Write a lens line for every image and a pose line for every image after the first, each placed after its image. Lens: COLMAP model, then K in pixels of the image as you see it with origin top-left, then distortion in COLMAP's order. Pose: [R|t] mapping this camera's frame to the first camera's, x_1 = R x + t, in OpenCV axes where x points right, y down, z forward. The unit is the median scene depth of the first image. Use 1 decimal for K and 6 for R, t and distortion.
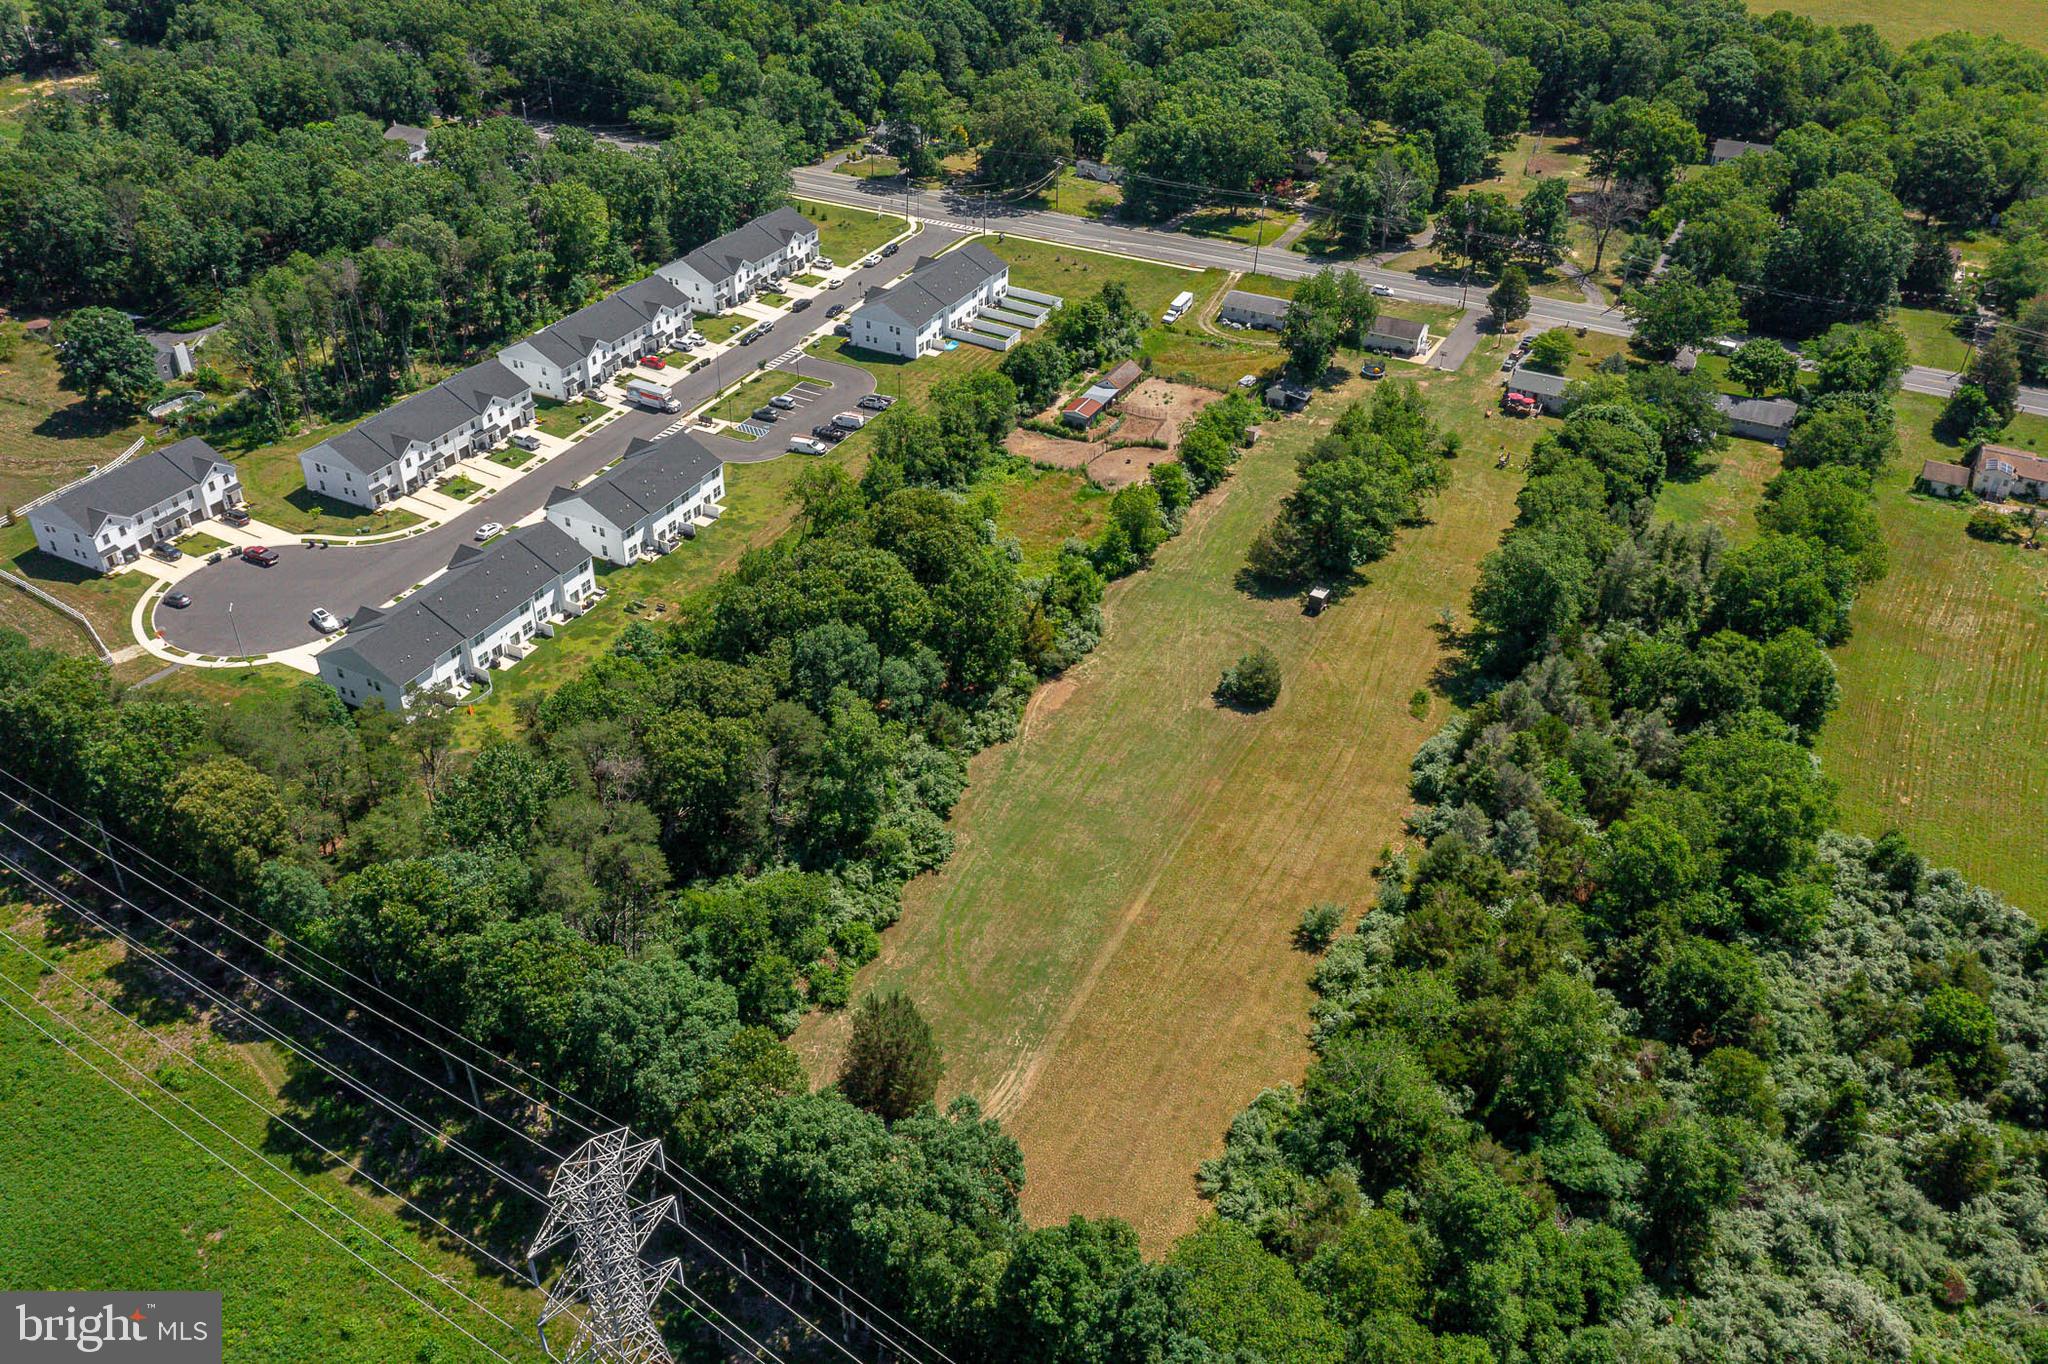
lens RADIAL K [[1608.5, 0, 1023.8], [0, 1608.5, 680.2], [0, 0, 1]] dist [0.000283, 0.008705]
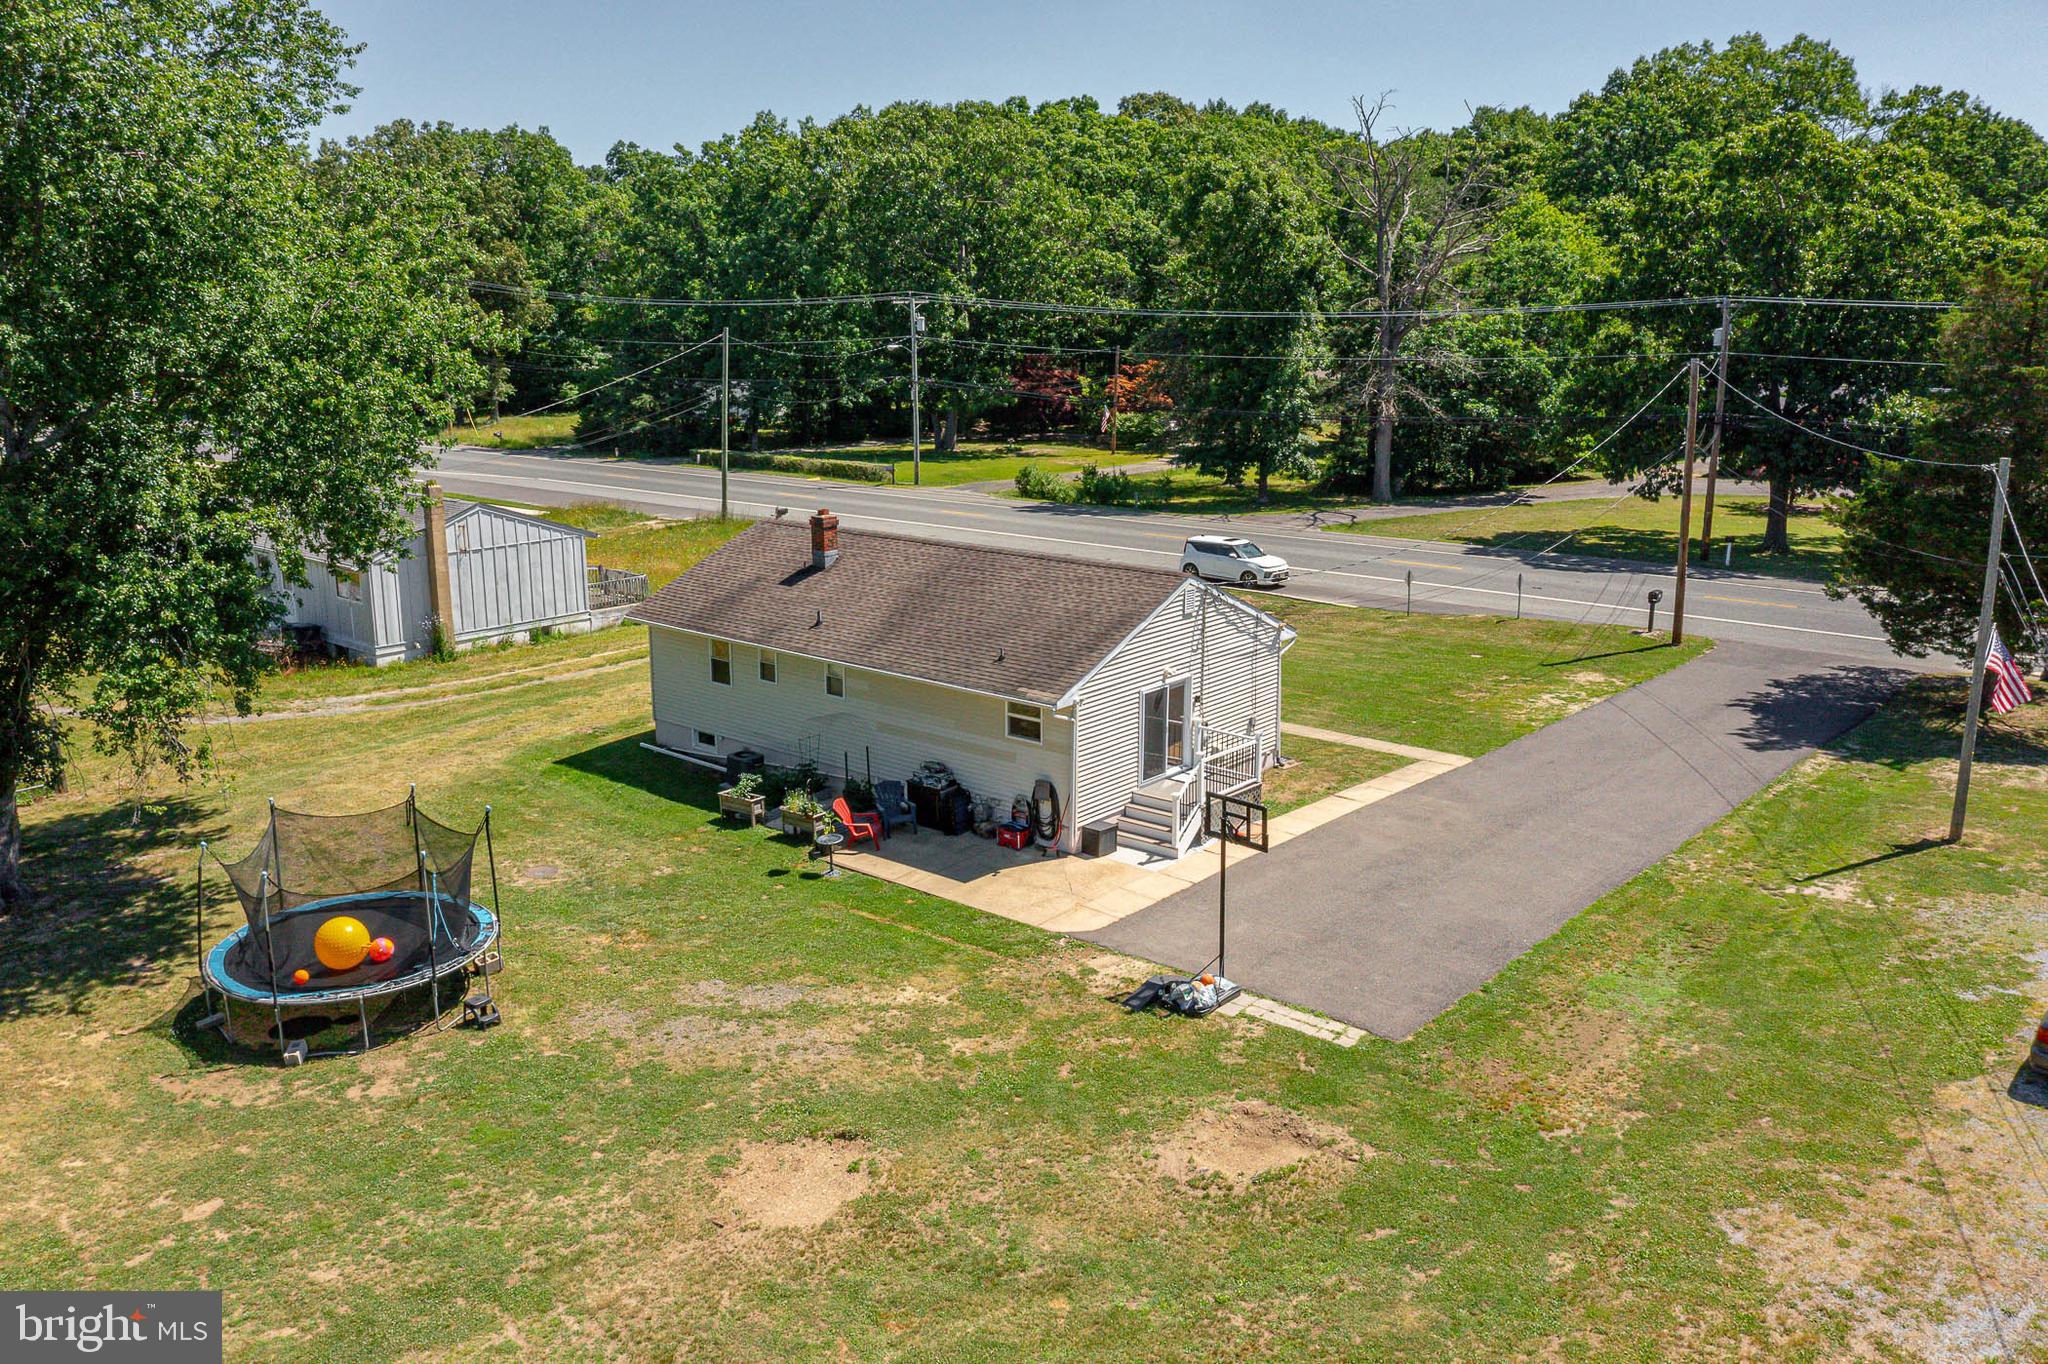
lens RADIAL K [[1608.5, 0, 1024.3], [0, 1608.5, 675.9], [0, 0, 1]] dist [0.000283, 0.008705]
pose [[0.971119, 0.037433, -0.235641, 0.296272], [-0.121648, 0.927289, -0.354028, -0.197127], [0.205256, 0.372469, 0.905062, 1.011134]]
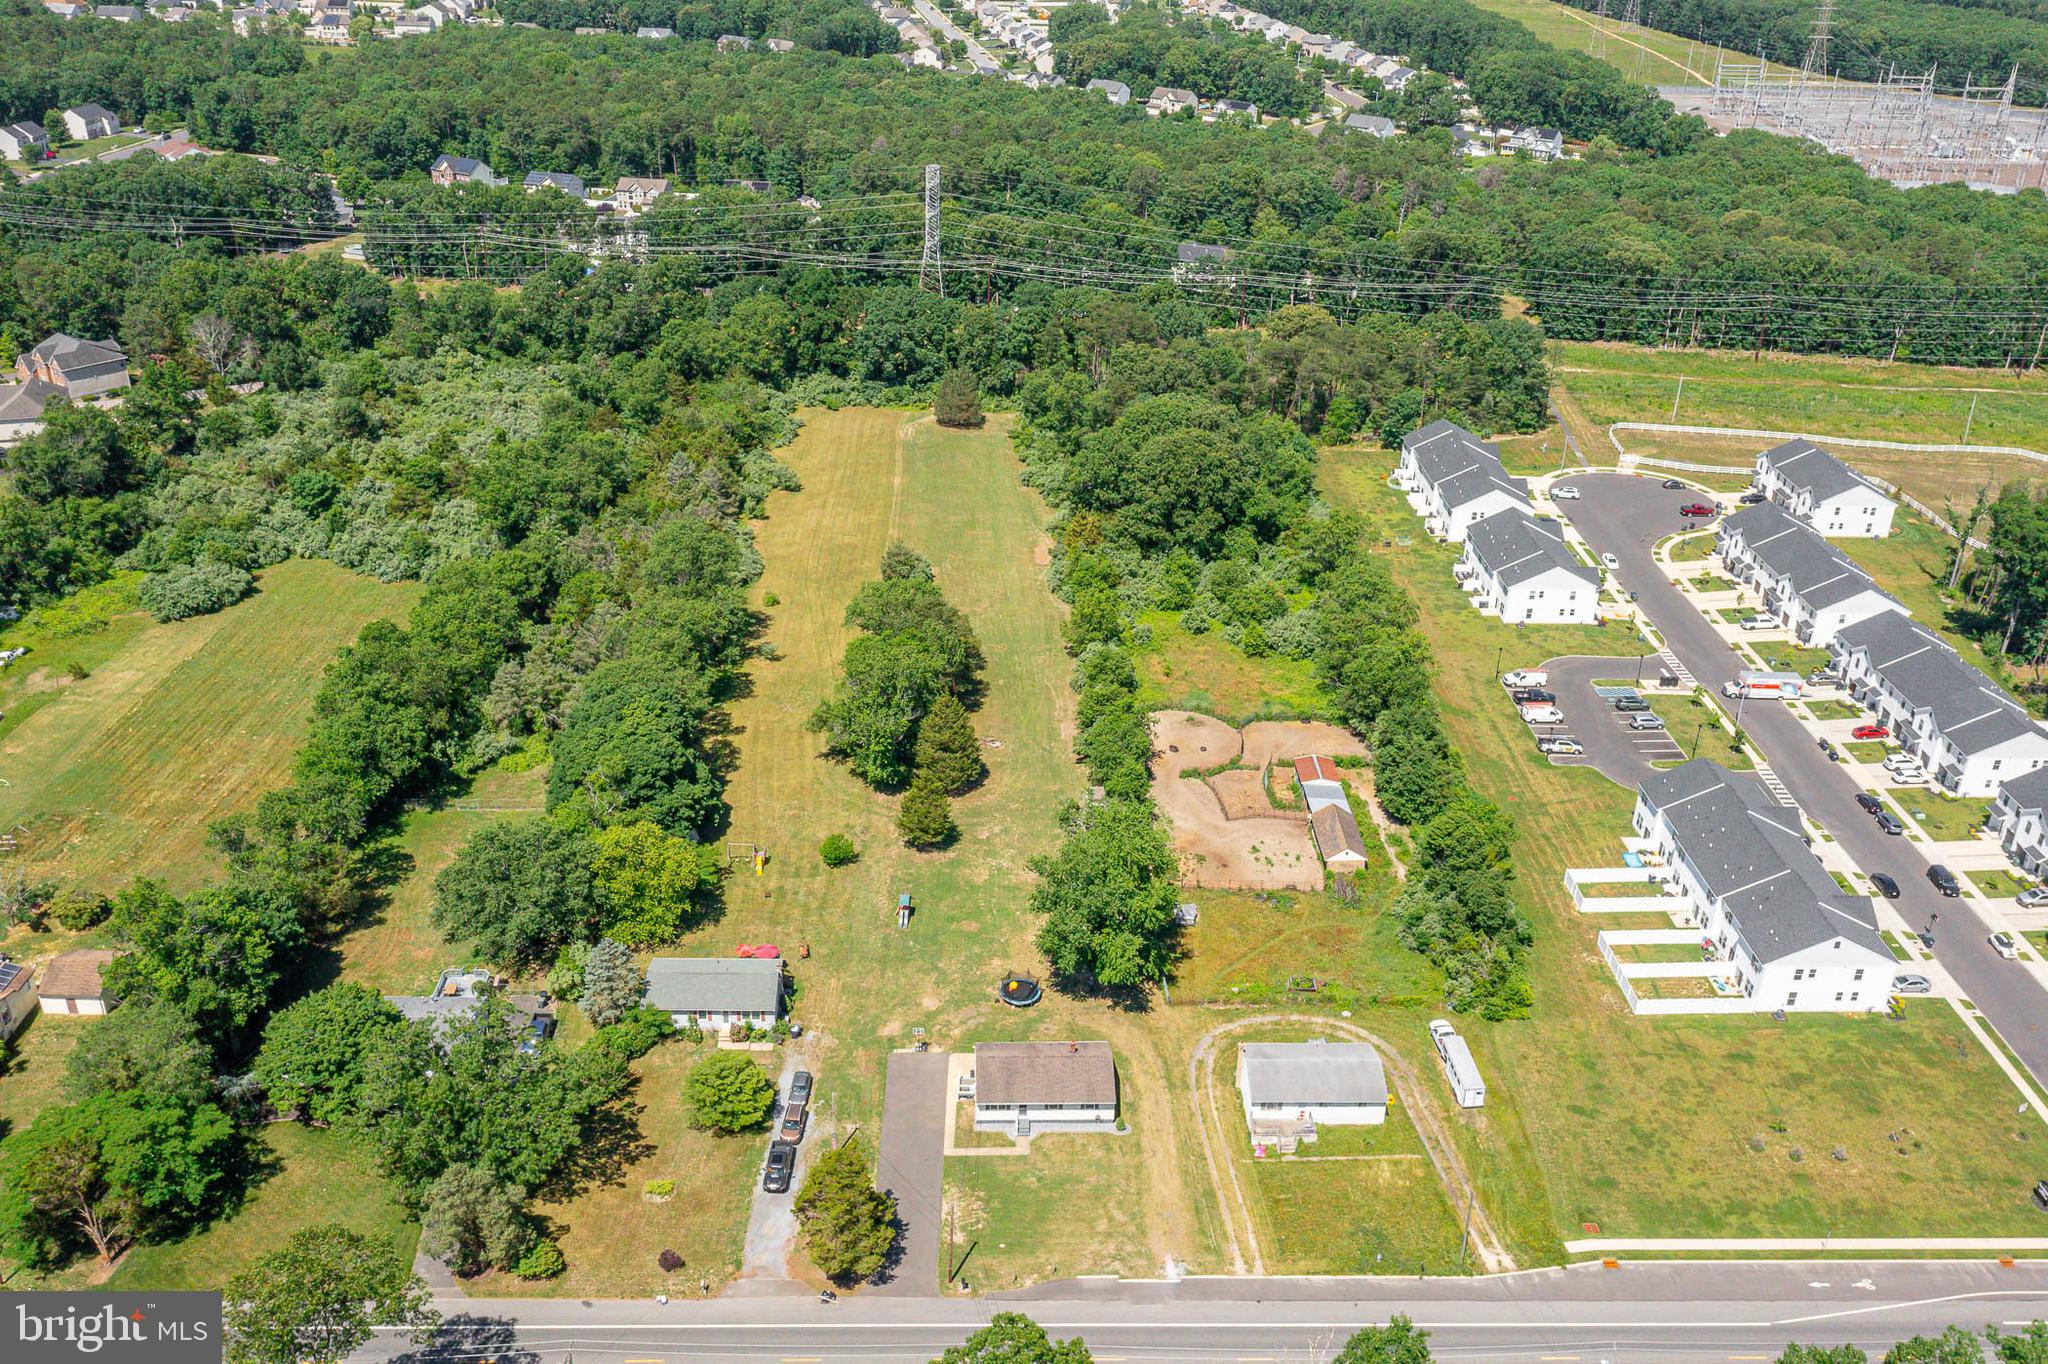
lens RADIAL K [[1724.9, 0, 1024.2], [0, 1724.9, 690.2], [0, 0, 1]] dist [0.001447, 0.007710]
pose [[-0.883495, 0.178871, -0.432946, 0.501341], [-0.297780, 0.499005, 0.813831, -0.808341], [0.361613, 0.847938, -0.387604, 1.253585]]
